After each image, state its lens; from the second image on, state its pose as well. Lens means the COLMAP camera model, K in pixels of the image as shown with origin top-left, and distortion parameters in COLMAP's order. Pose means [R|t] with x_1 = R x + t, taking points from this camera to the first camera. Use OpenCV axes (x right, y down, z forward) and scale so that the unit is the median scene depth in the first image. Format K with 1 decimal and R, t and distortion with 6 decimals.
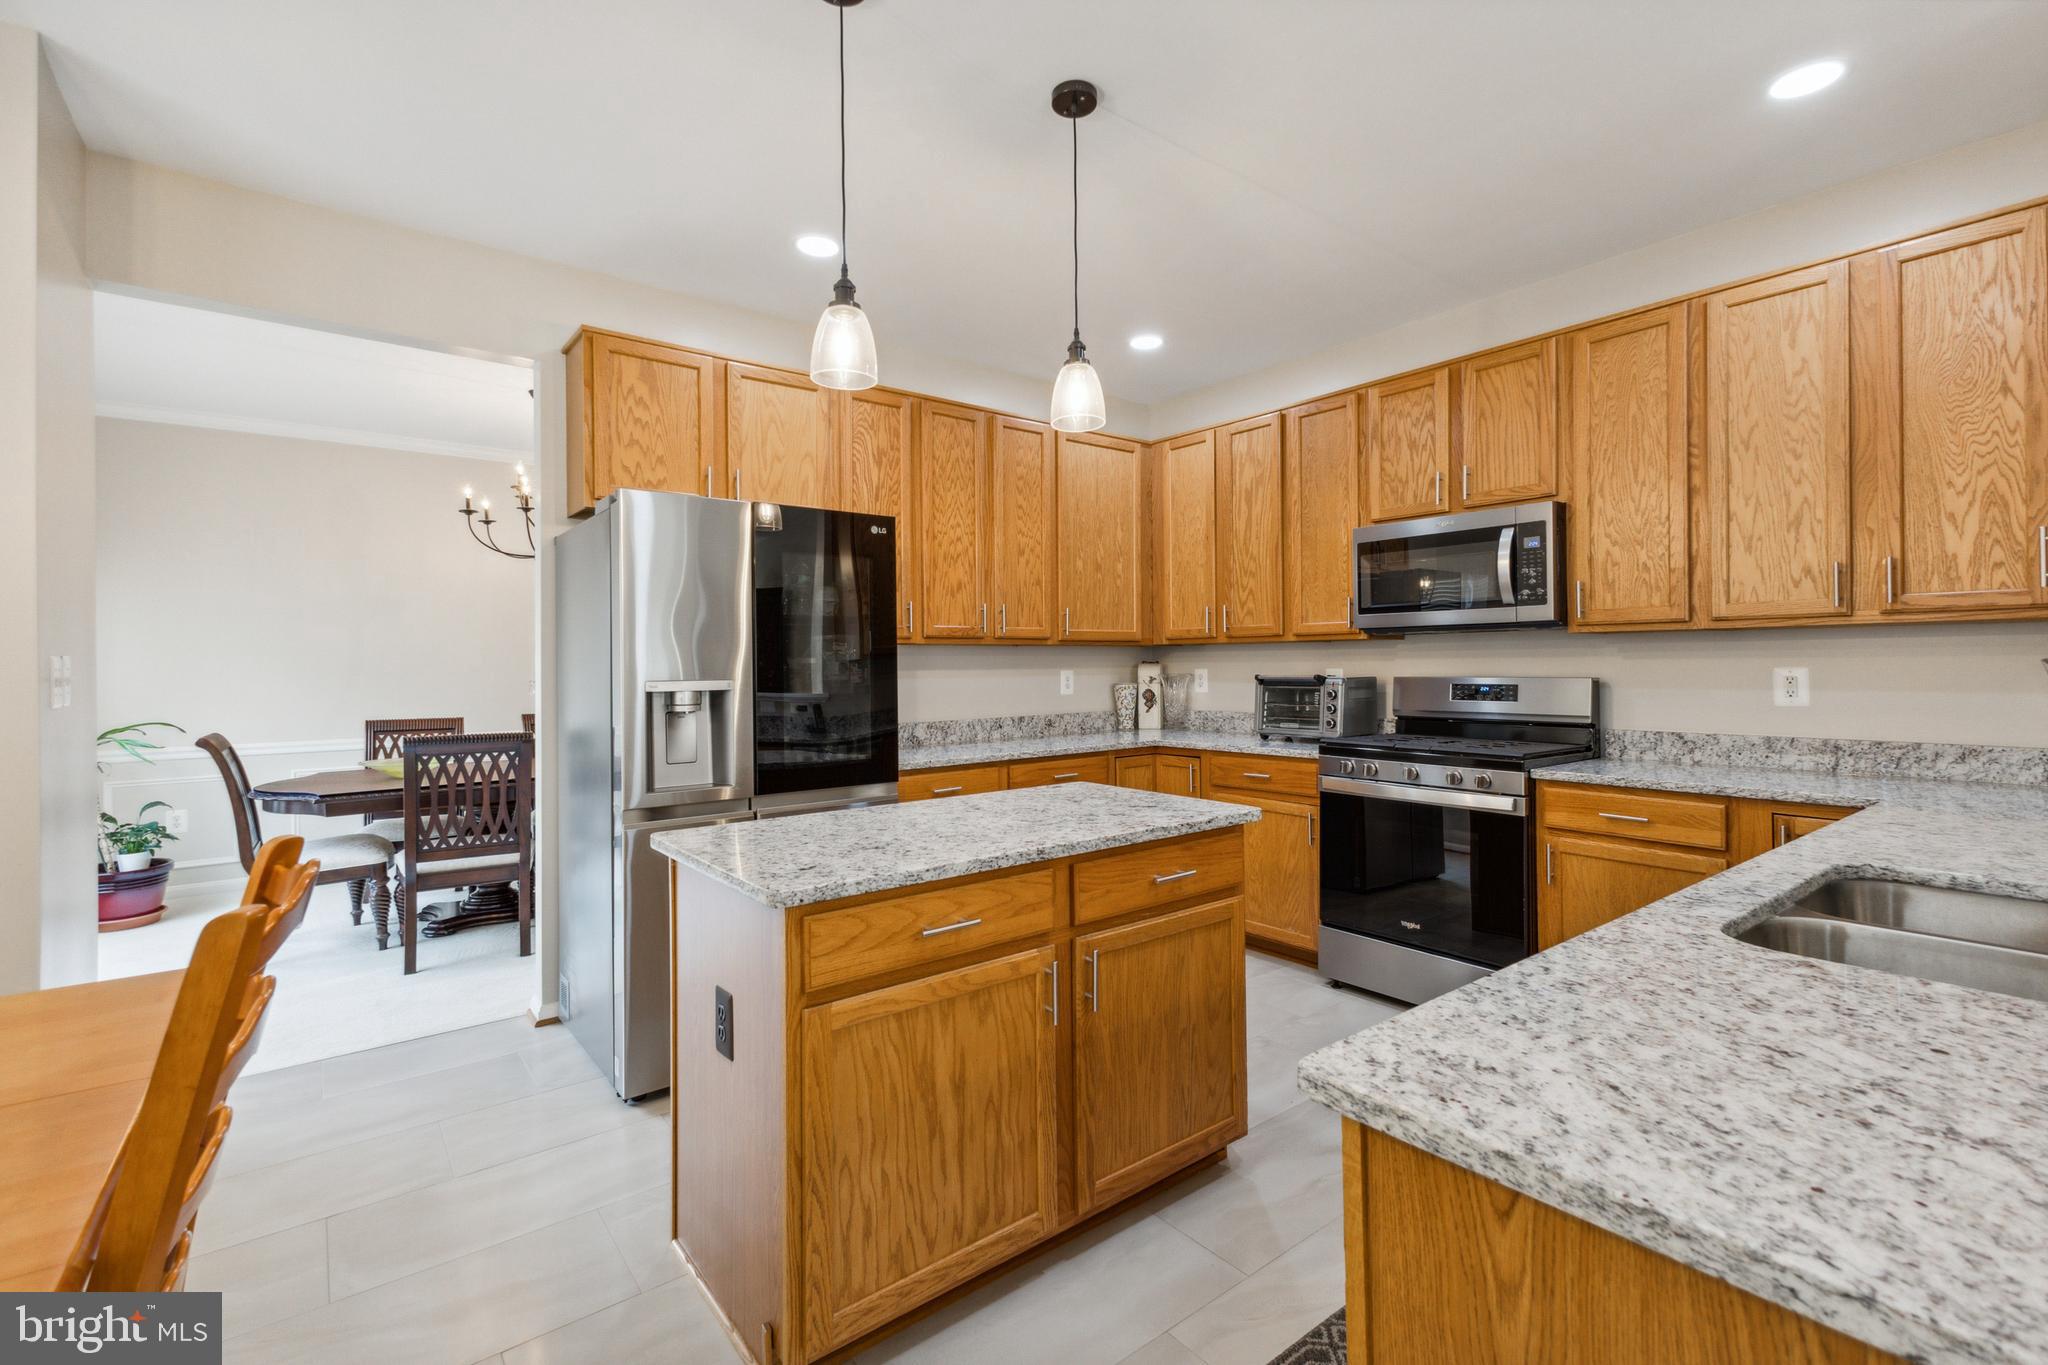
lens RADIAL K [[897.8, 0, 1026.2], [0, 897.8, 670.9], [0, 0, 1]] dist [0.001116, 0.010235]
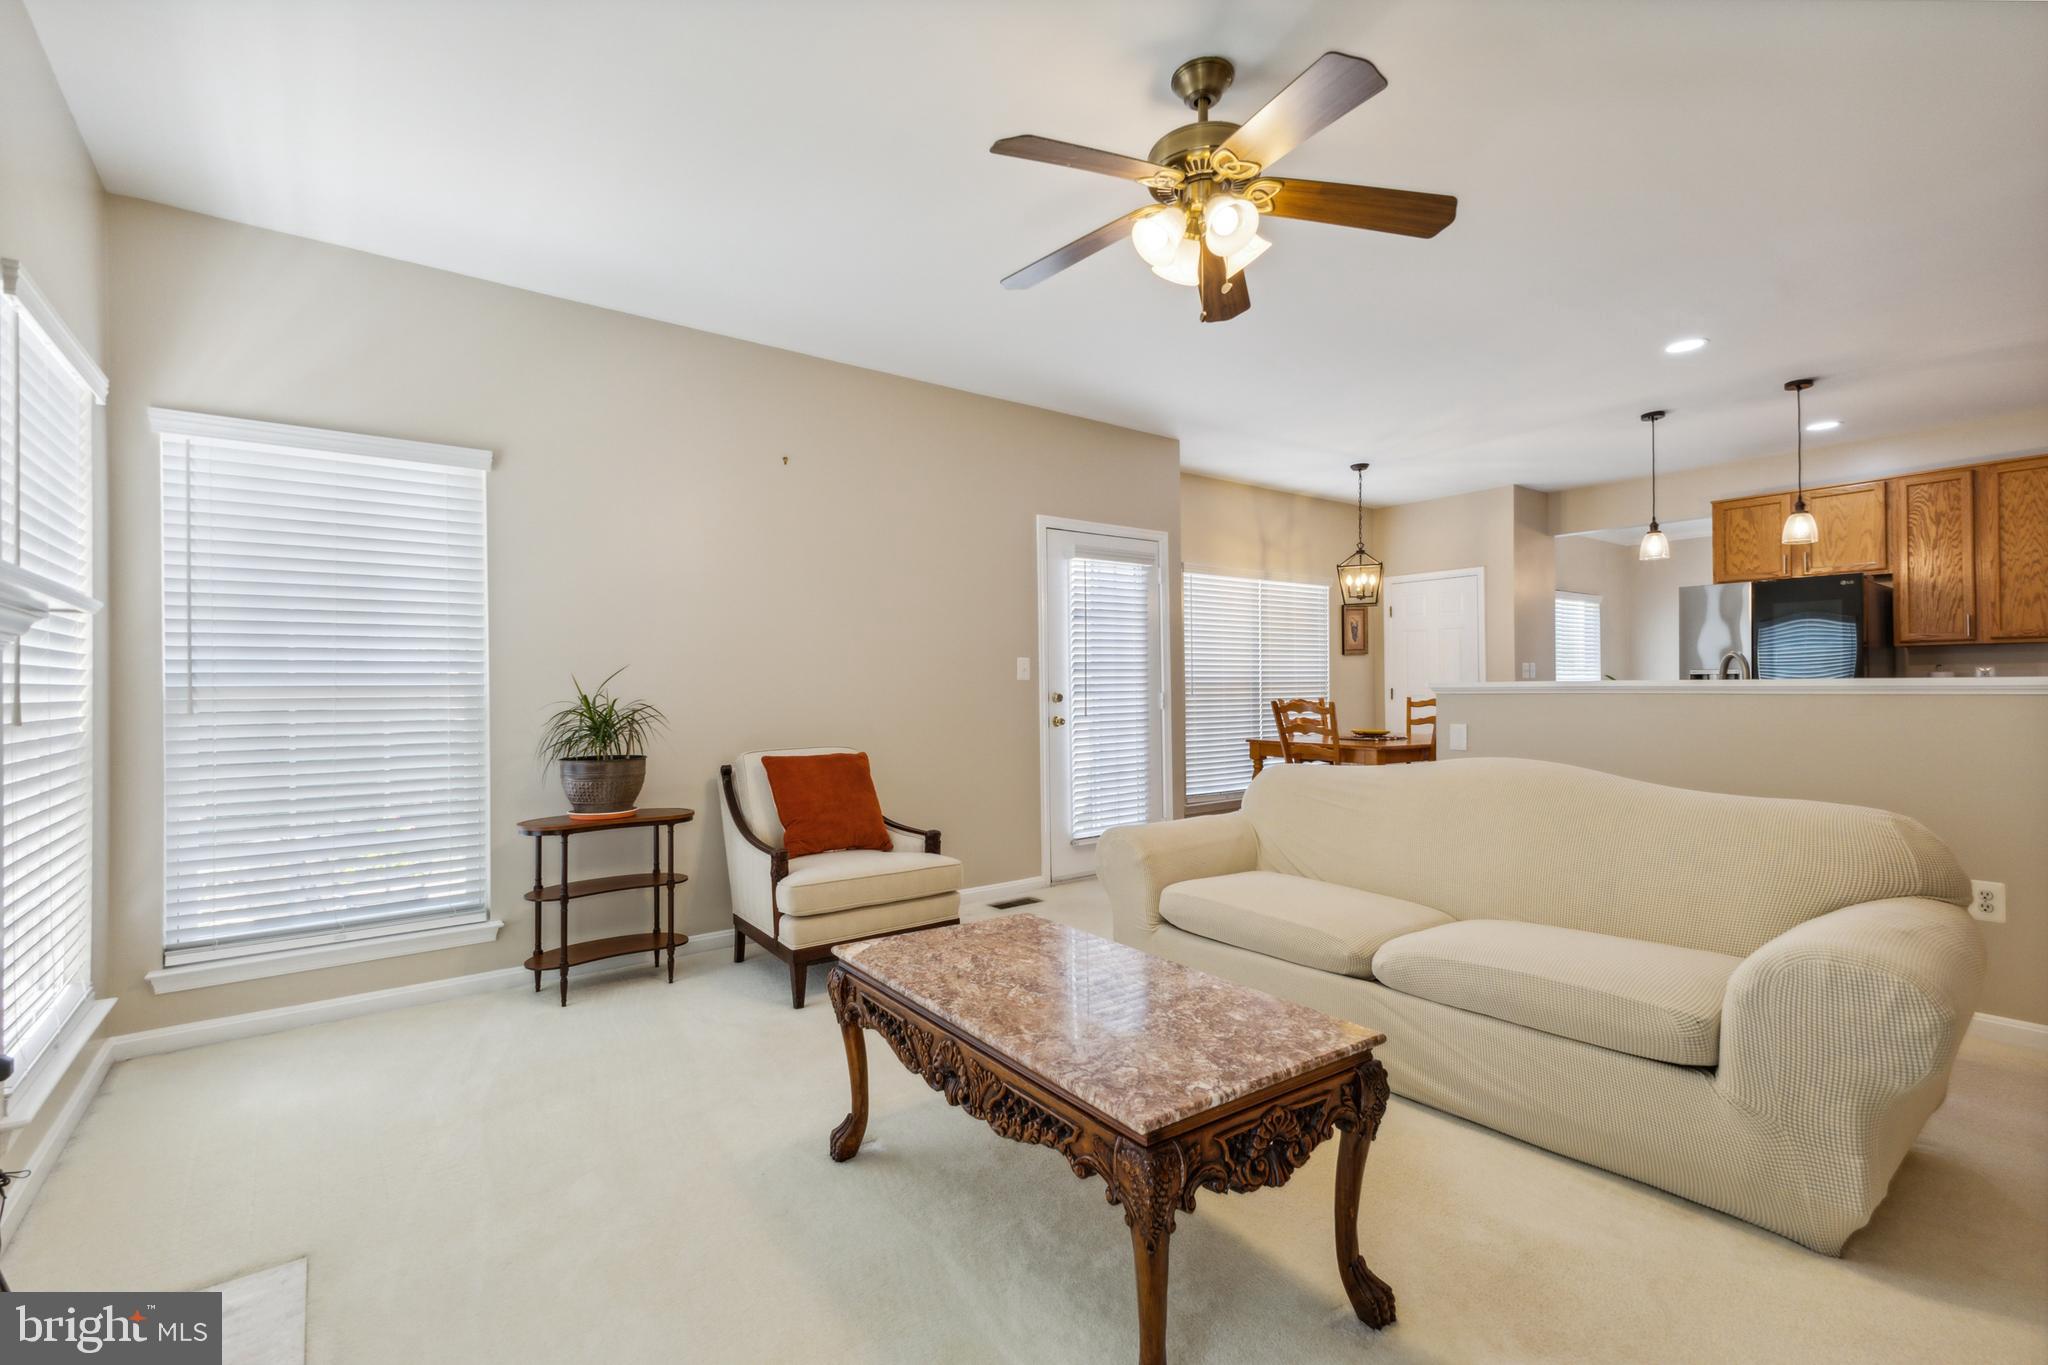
lens RADIAL K [[897.8, 0, 1026.2], [0, 897.8, 670.9], [0, 0, 1]] dist [0.001116, 0.010235]
pose [[-0.053272, 0.004915, -0.998568, 1.593155], [0.005621, 0.999974, 0.004622, -0.007387], [0.998564, -0.005367, -0.053298, -0.457607]]
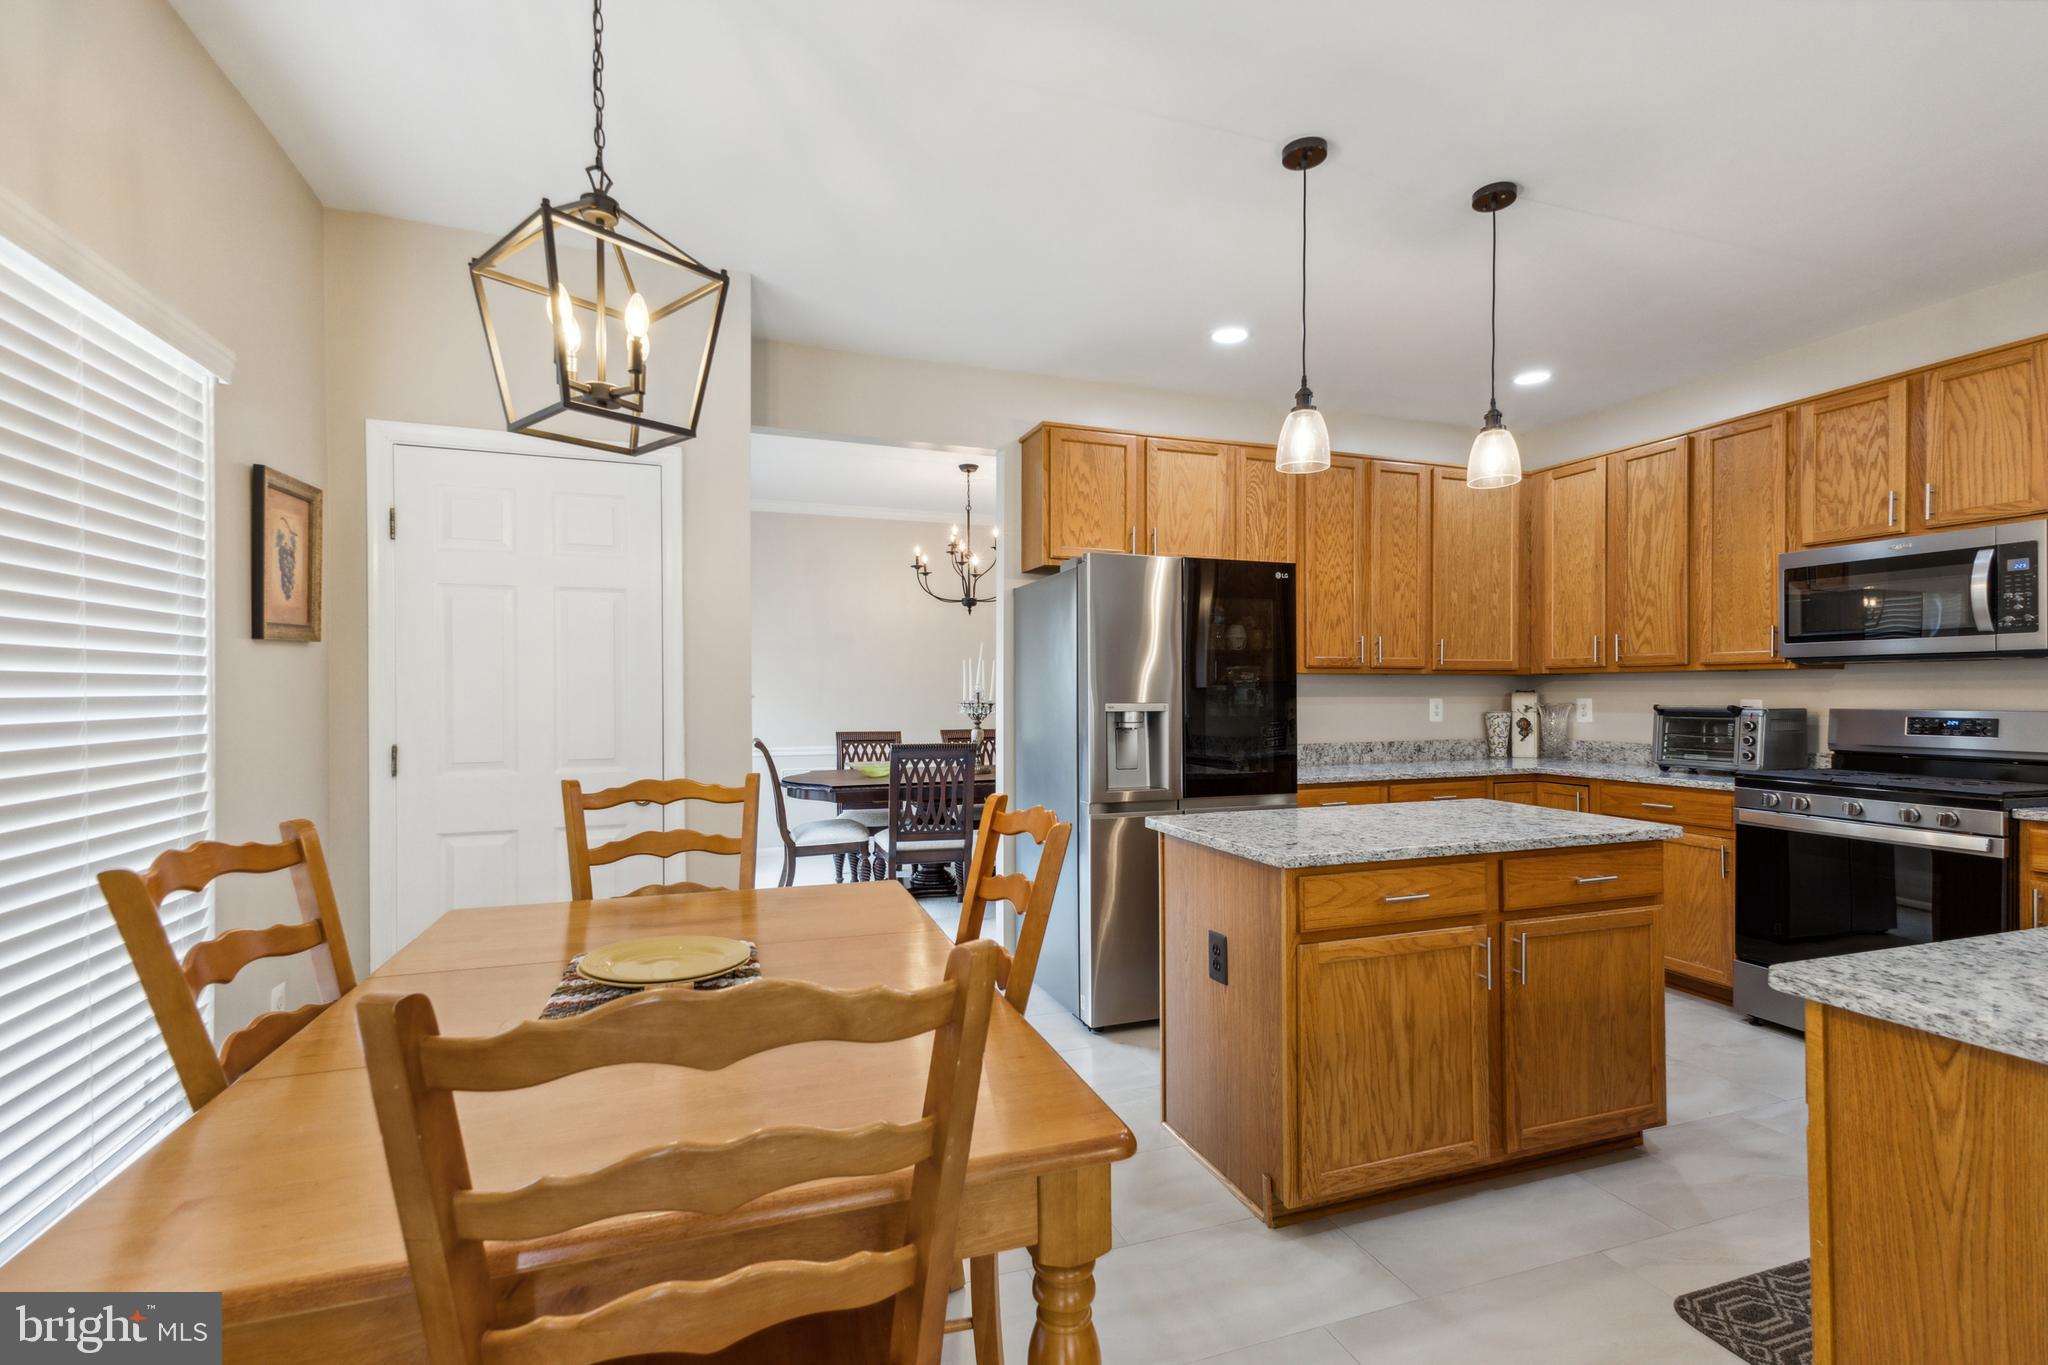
lens RADIAL K [[910.4, 0, 1027.2], [0, 910.4, 696.2], [0, 0, 1]] dist [0.022676, -0.007530]
pose [[0.949124, 0.009979, -0.314743, -0.100221], [-0.010379, 0.999946, 0.000406, 0.002149], [0.314730, 0.002882, 0.949177, -0.214813]]
